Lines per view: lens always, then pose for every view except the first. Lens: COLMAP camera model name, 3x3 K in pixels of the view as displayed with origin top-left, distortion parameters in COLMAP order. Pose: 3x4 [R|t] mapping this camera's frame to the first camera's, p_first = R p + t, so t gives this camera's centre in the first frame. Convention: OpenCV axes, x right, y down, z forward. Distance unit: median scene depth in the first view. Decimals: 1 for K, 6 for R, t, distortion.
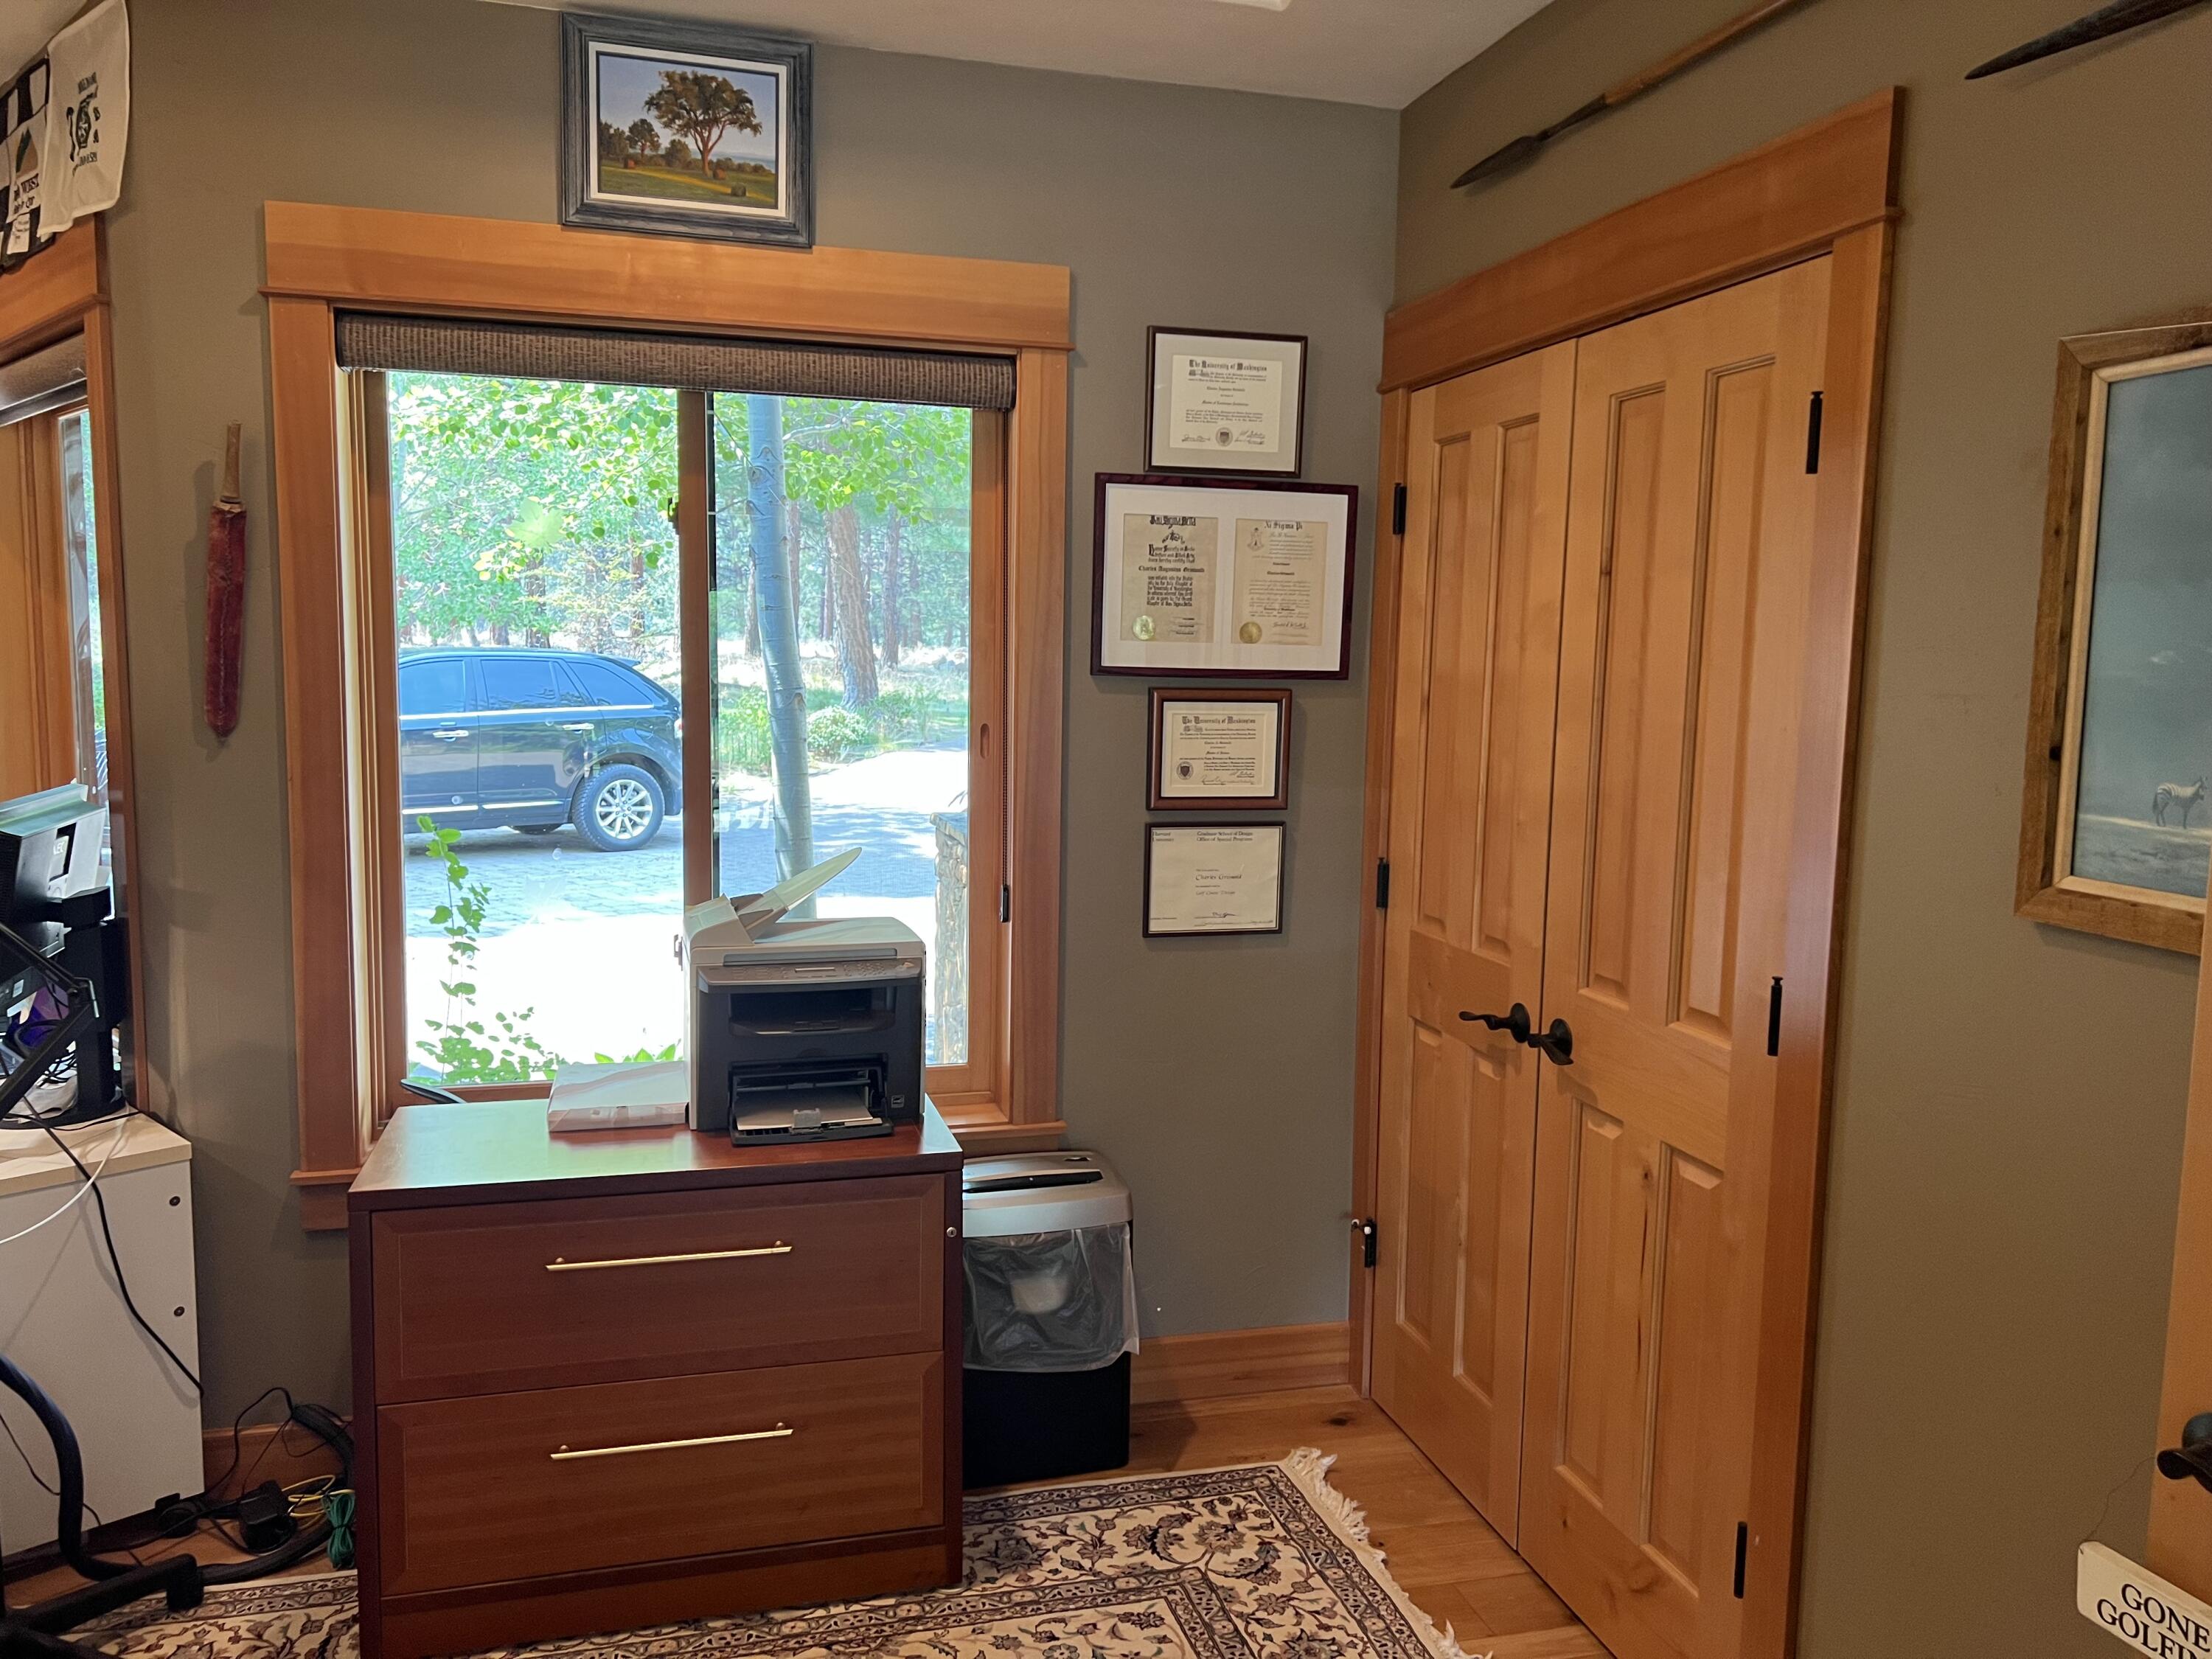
lens RADIAL K [[1680.7, 0, 1079.1], [0, 1680.7, 837.8], [0, 0, 1]] dist [0.066744, -0.075358]
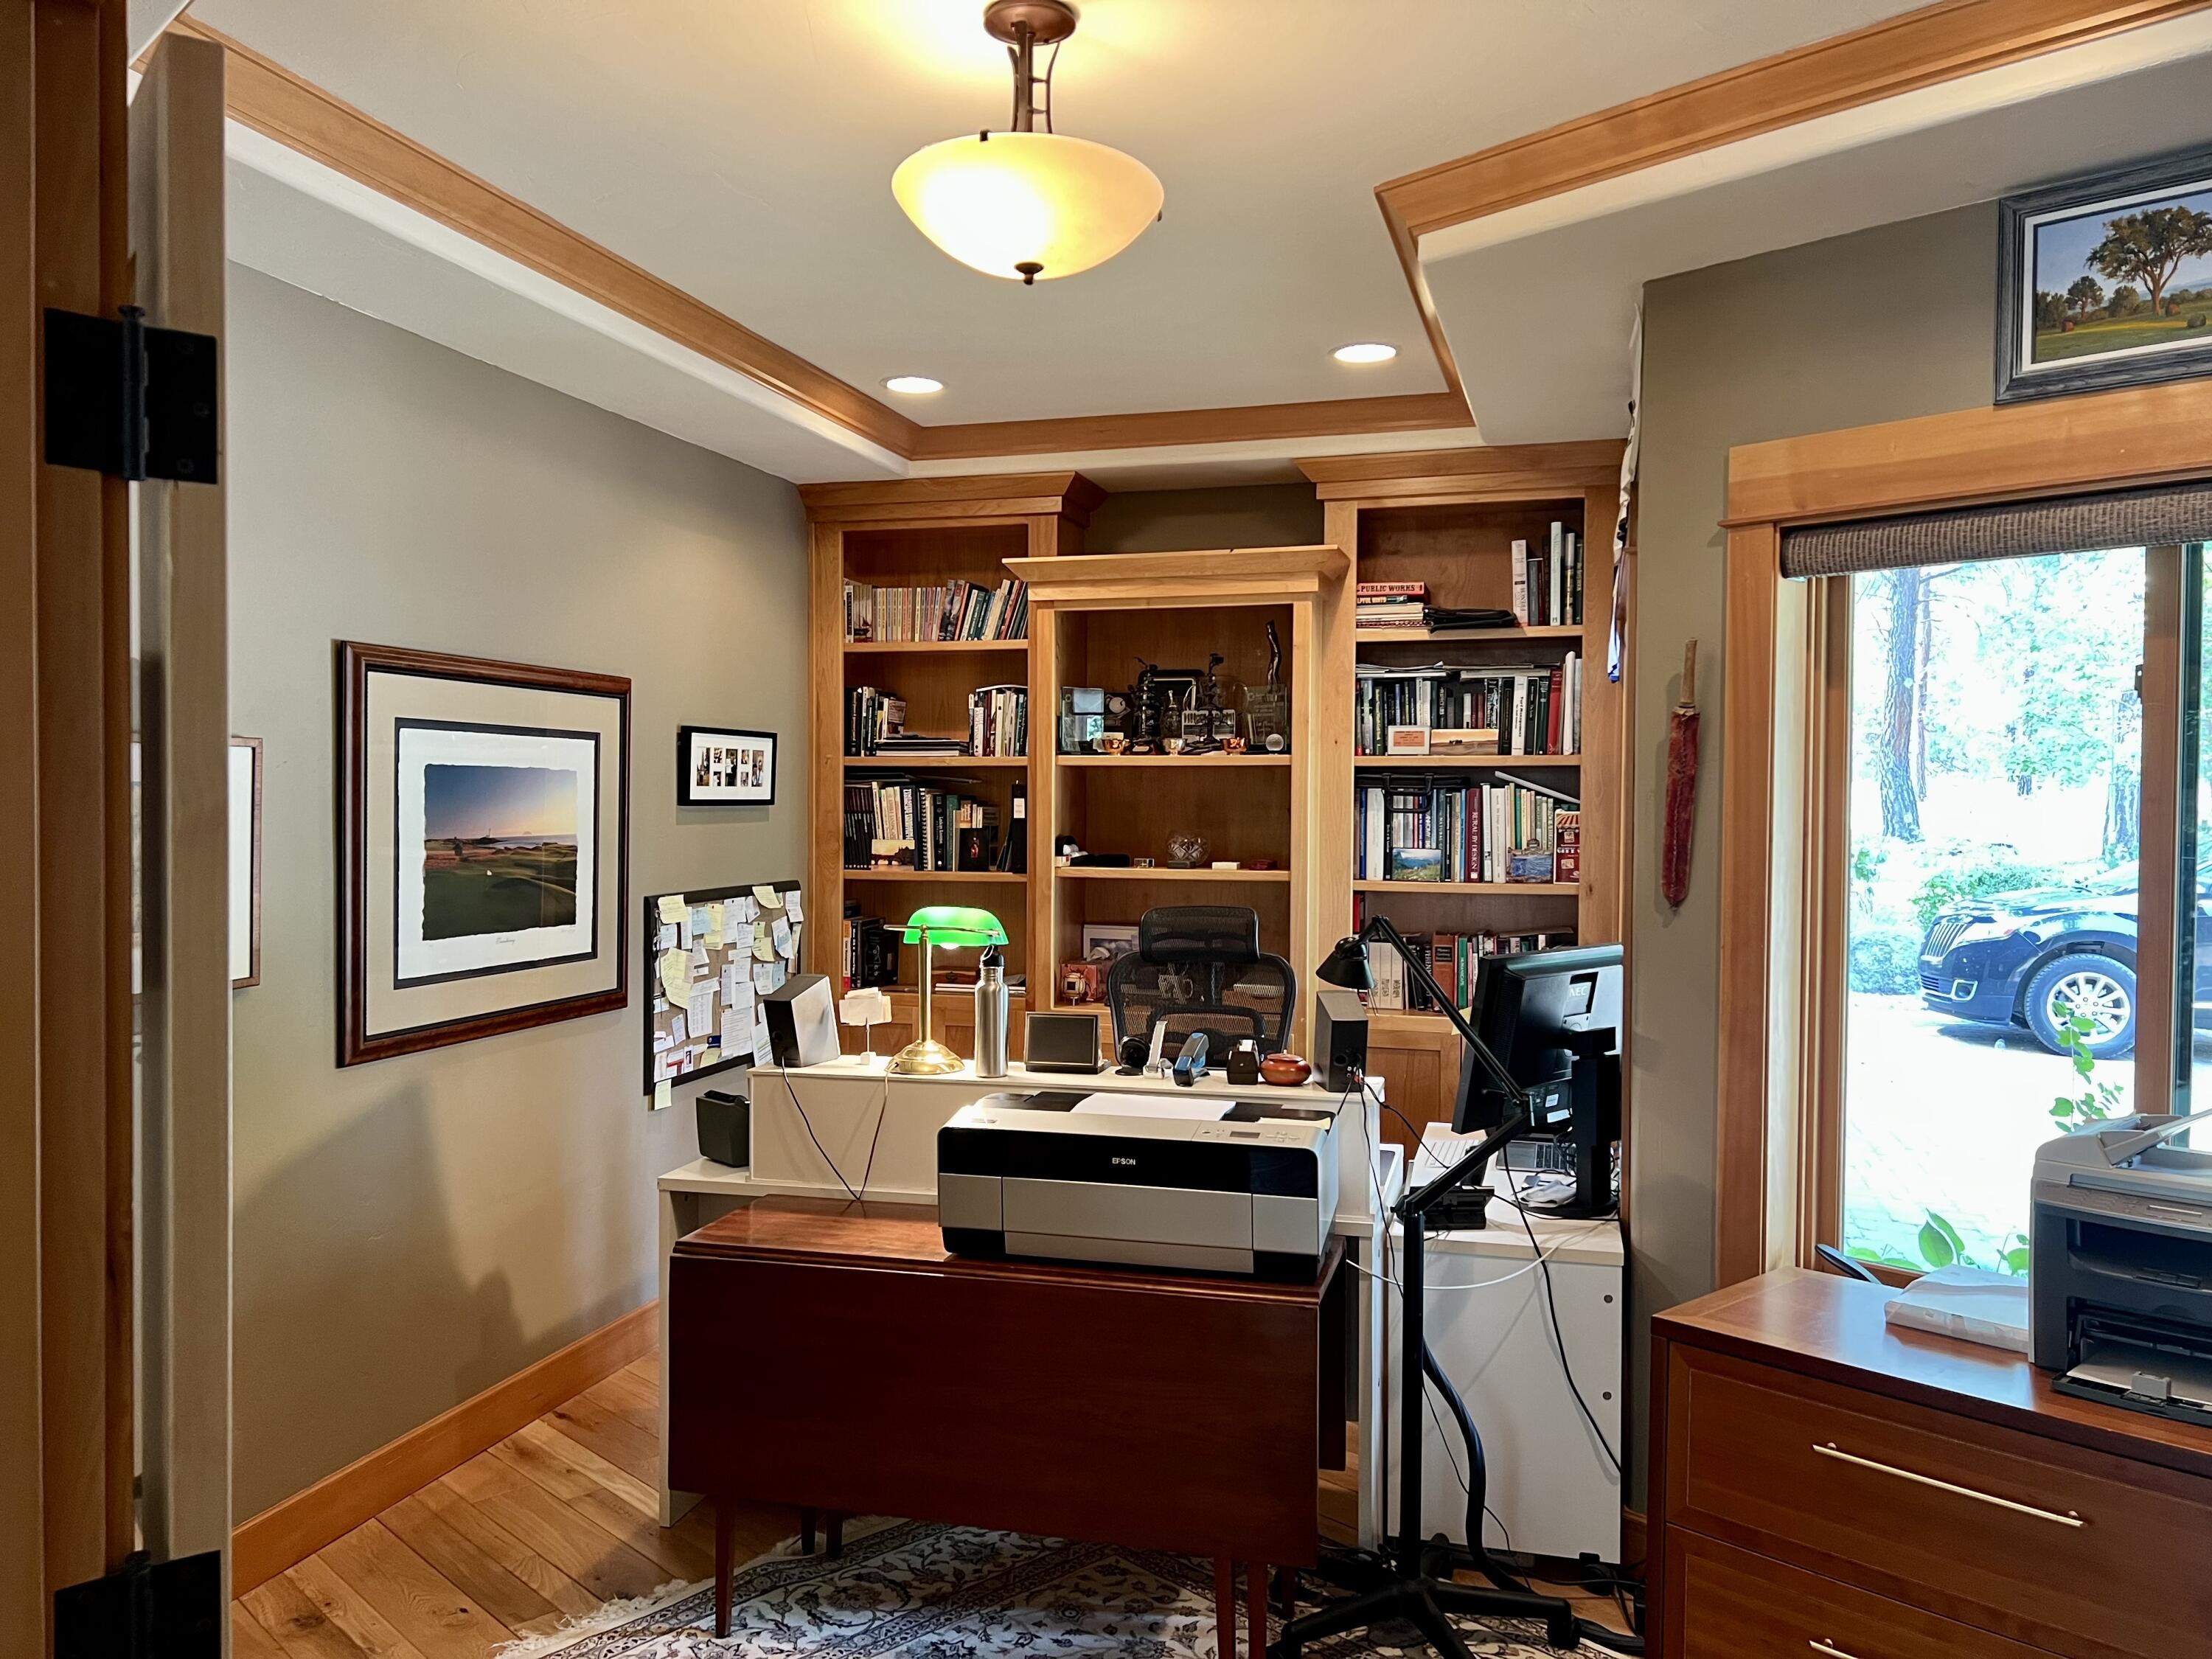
lens RADIAL K [[1680.7, 0, 1079.1], [0, 1680.7, 837.8], [0, 0, 1]] dist [0.066744, -0.075358]
pose [[0.467630, 0.006212, -0.883902, 0.324803], [-0.095596, 0.994465, -0.043587, -0.016882], [0.878740, 0.104880, 0.465636, 0.098411]]
